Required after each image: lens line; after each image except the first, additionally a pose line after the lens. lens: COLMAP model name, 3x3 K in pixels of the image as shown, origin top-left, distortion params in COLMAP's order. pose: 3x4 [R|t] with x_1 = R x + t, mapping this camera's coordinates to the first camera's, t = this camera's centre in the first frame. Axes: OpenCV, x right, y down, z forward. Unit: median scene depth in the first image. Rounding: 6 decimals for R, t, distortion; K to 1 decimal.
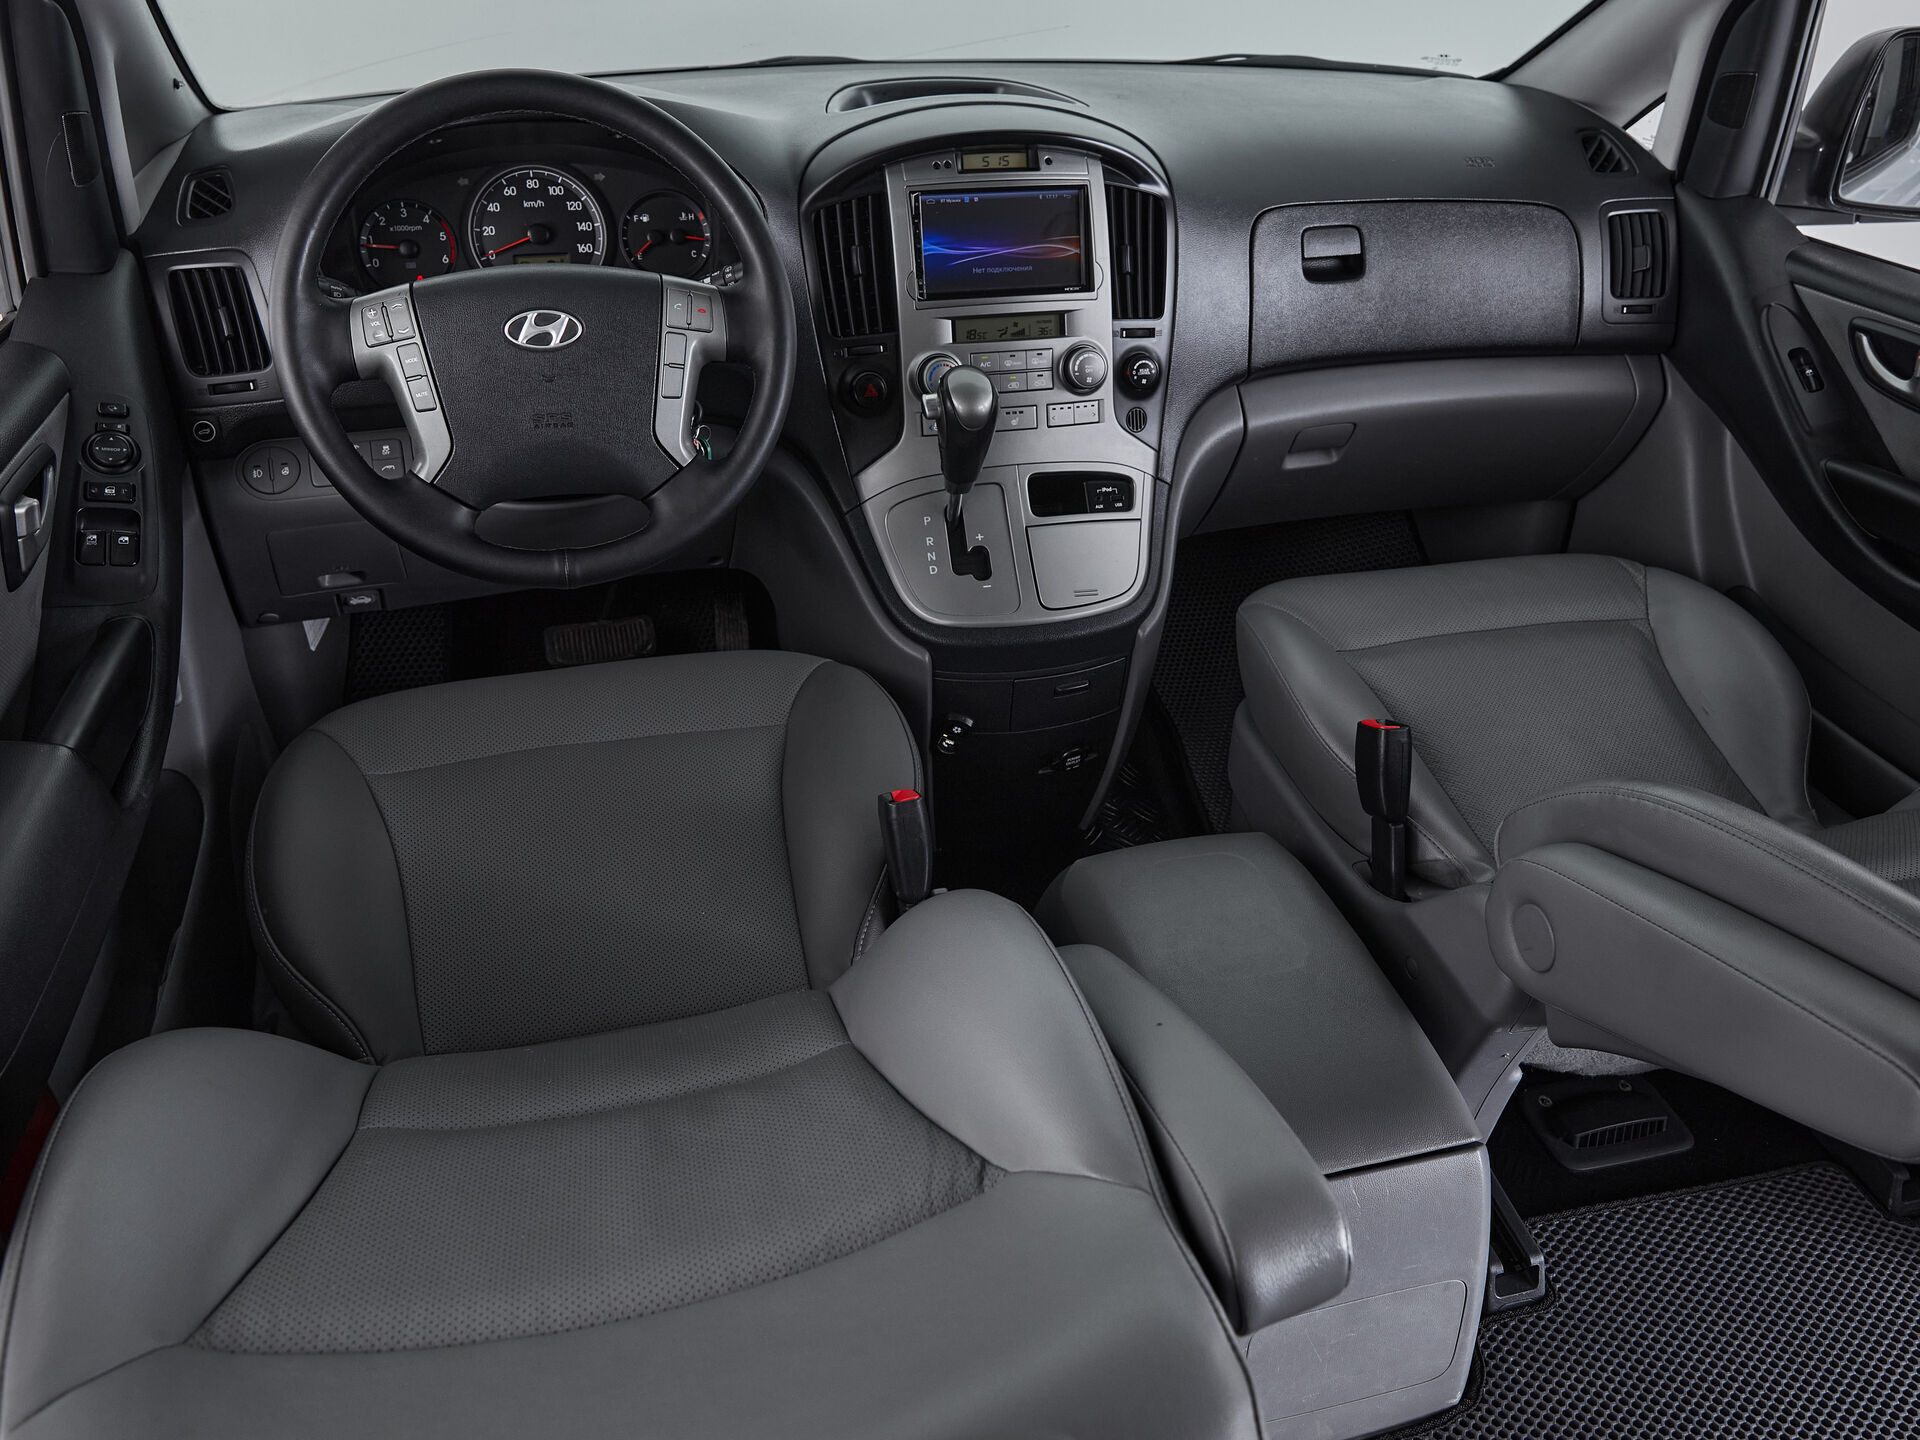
lens RADIAL K [[1524.7, 0, 958.6], [0, 1524.7, 716.8], [0, 0, 1]] dist [-0.004267, -0.005287]
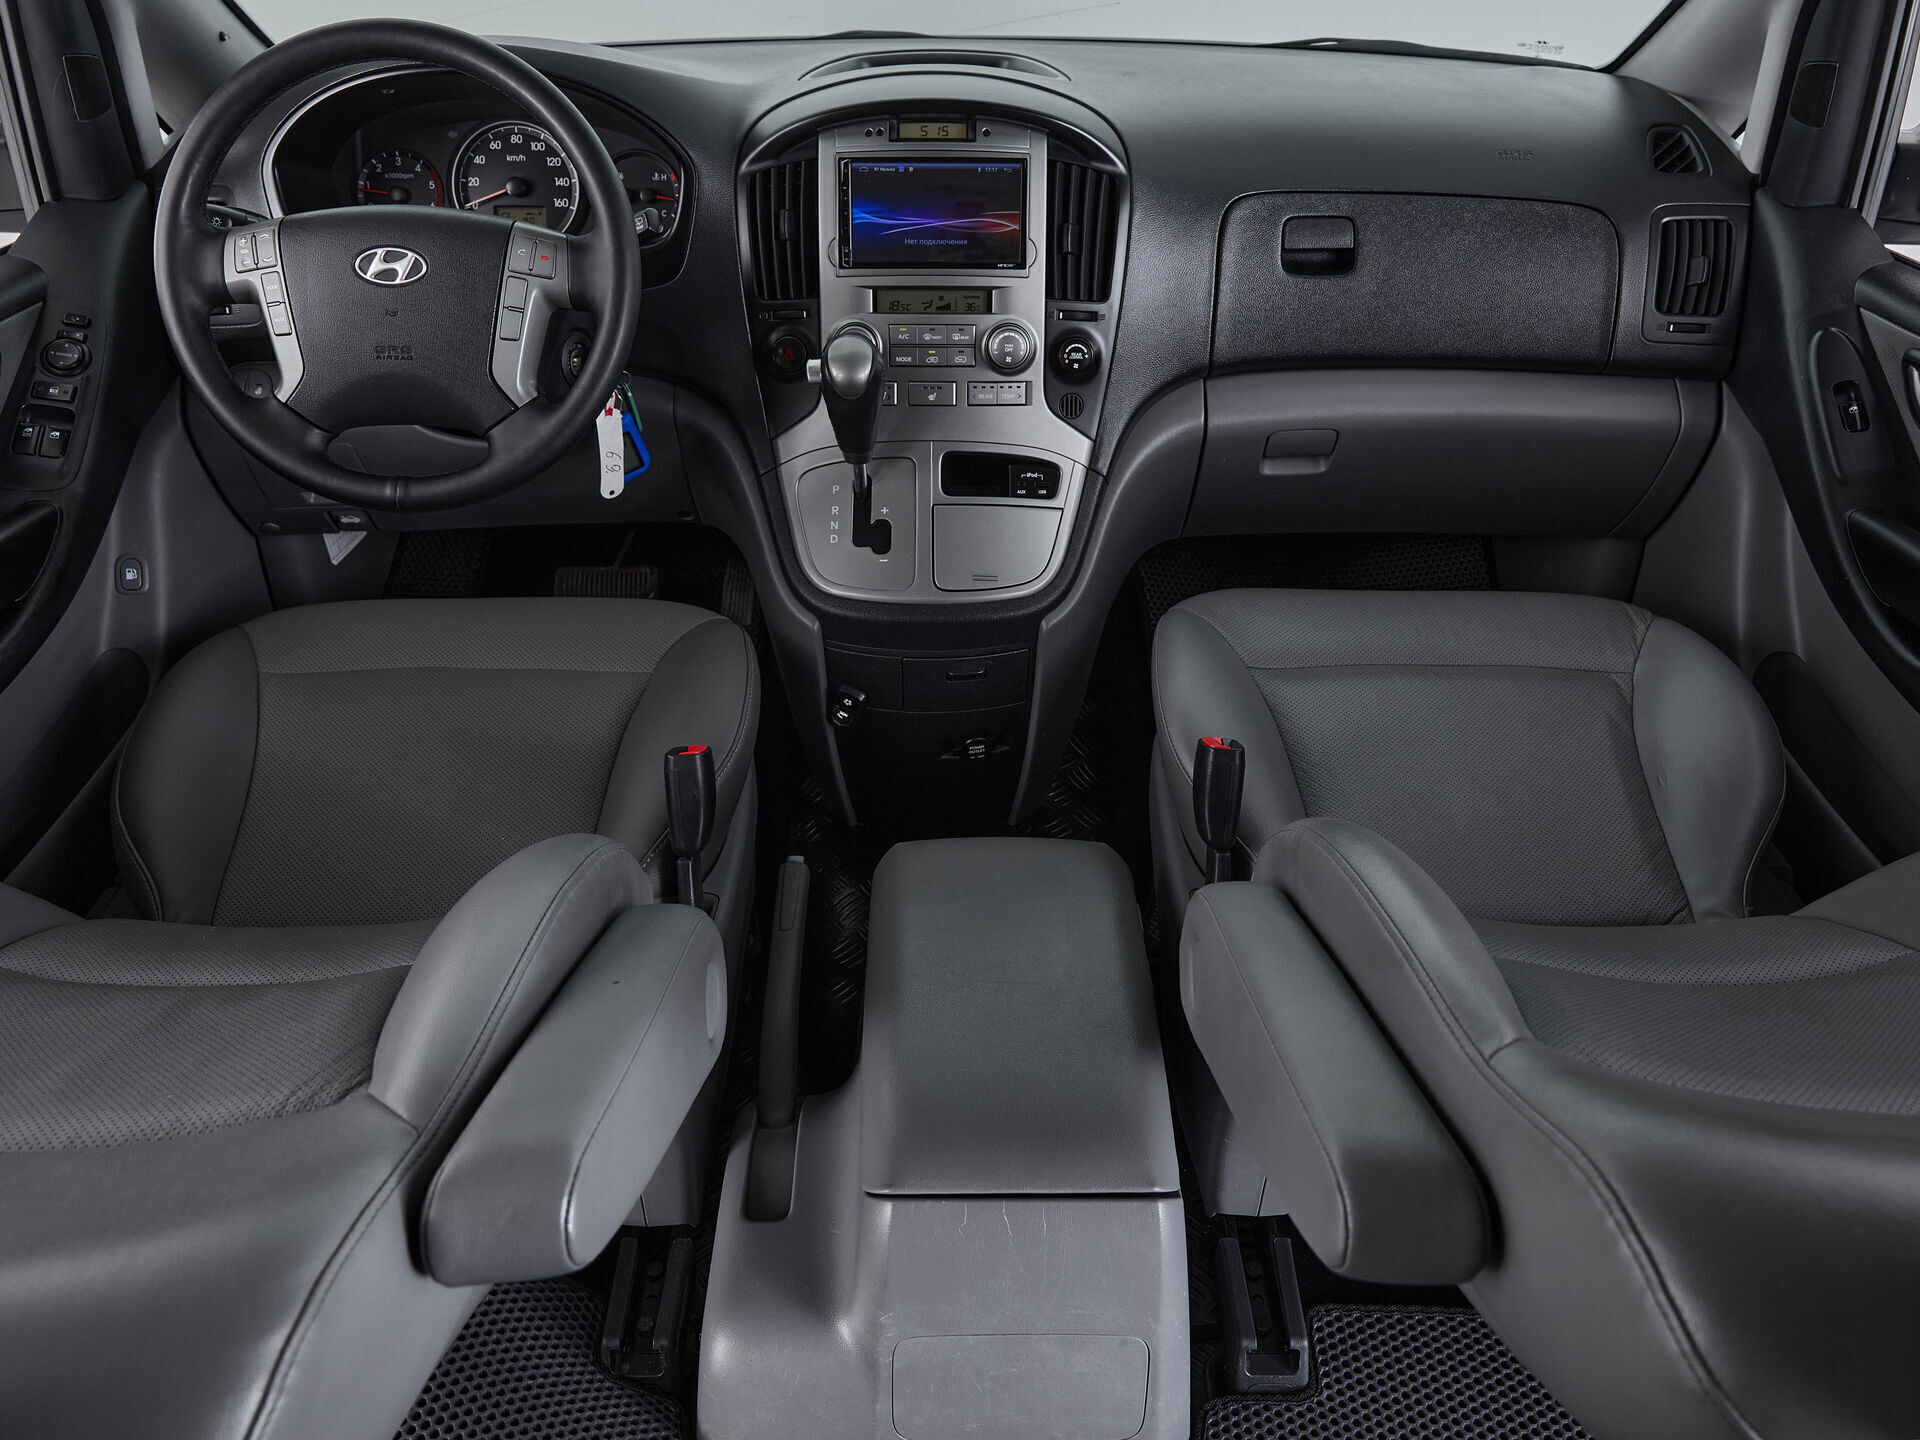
lens RADIAL K [[1524.7, 0, 964.6], [0, 1524.7, 713.9], [0, 0, 1]] dist [-0.004267, -0.005287]
pose [[0.965993, 0.119915, -0.229081, 0.305996], [-0.120783, 0.992626, 0.010281, -0.003432], [0.228624, 0.017737, 0.973353, 0.051864]]
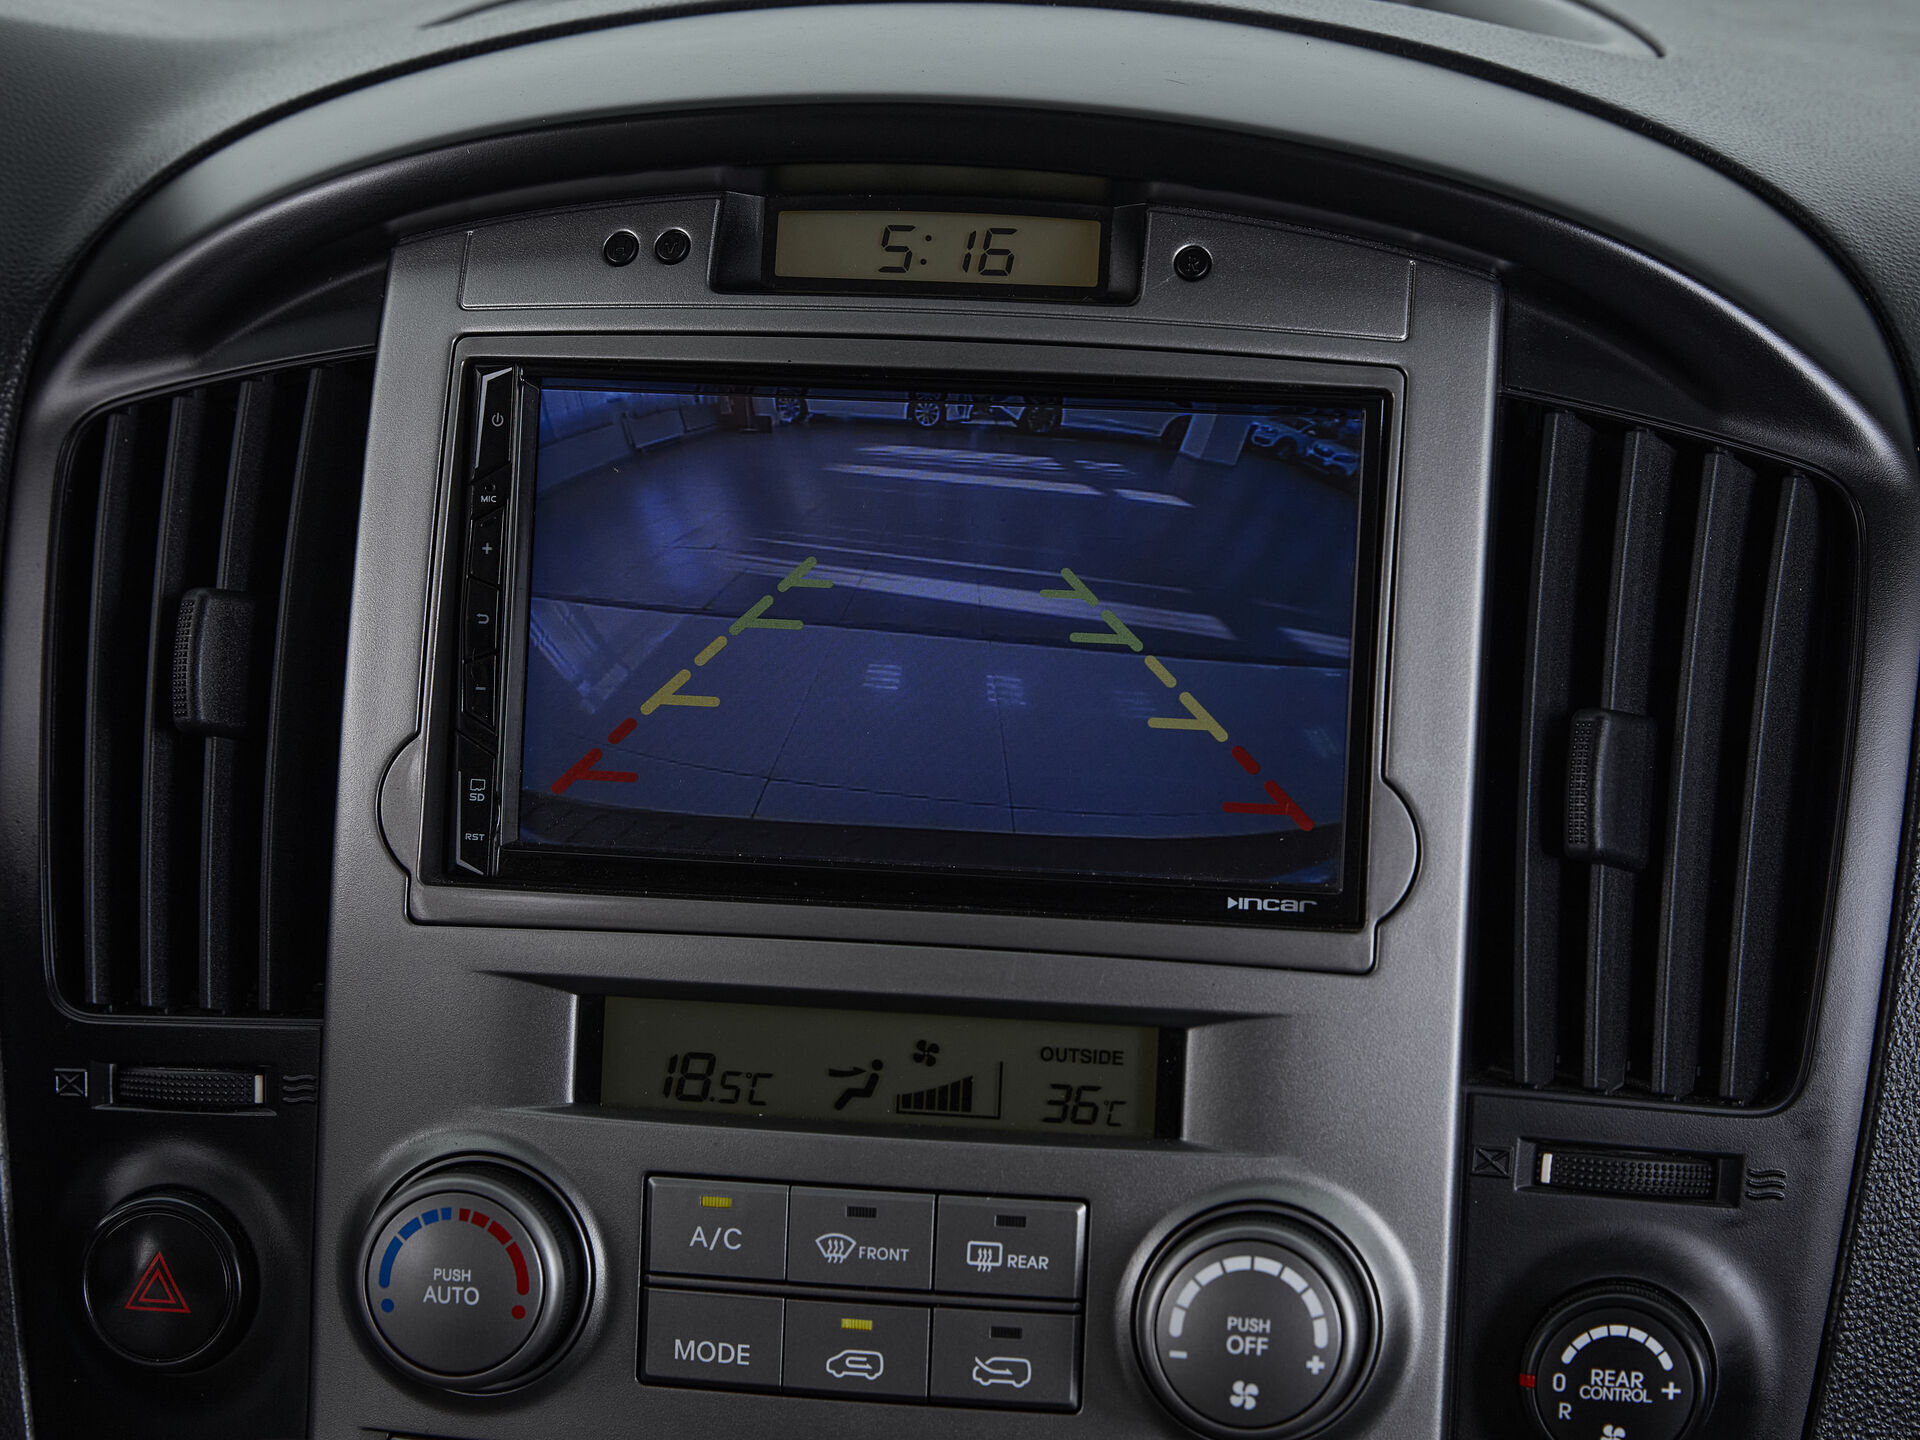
lens RADIAL K [[4515.8, 0, 961.5], [0, 4515.8, 717.5], [0, 0, 1]] dist [-0.135699, 0.000000]
pose [[0.917226, 0.089946, -0.388080, 0.254554], [-0.196399, 0.949658, -0.244084, -0.158716], [0.346589, 0.300098, 0.888717, 0.481711]]
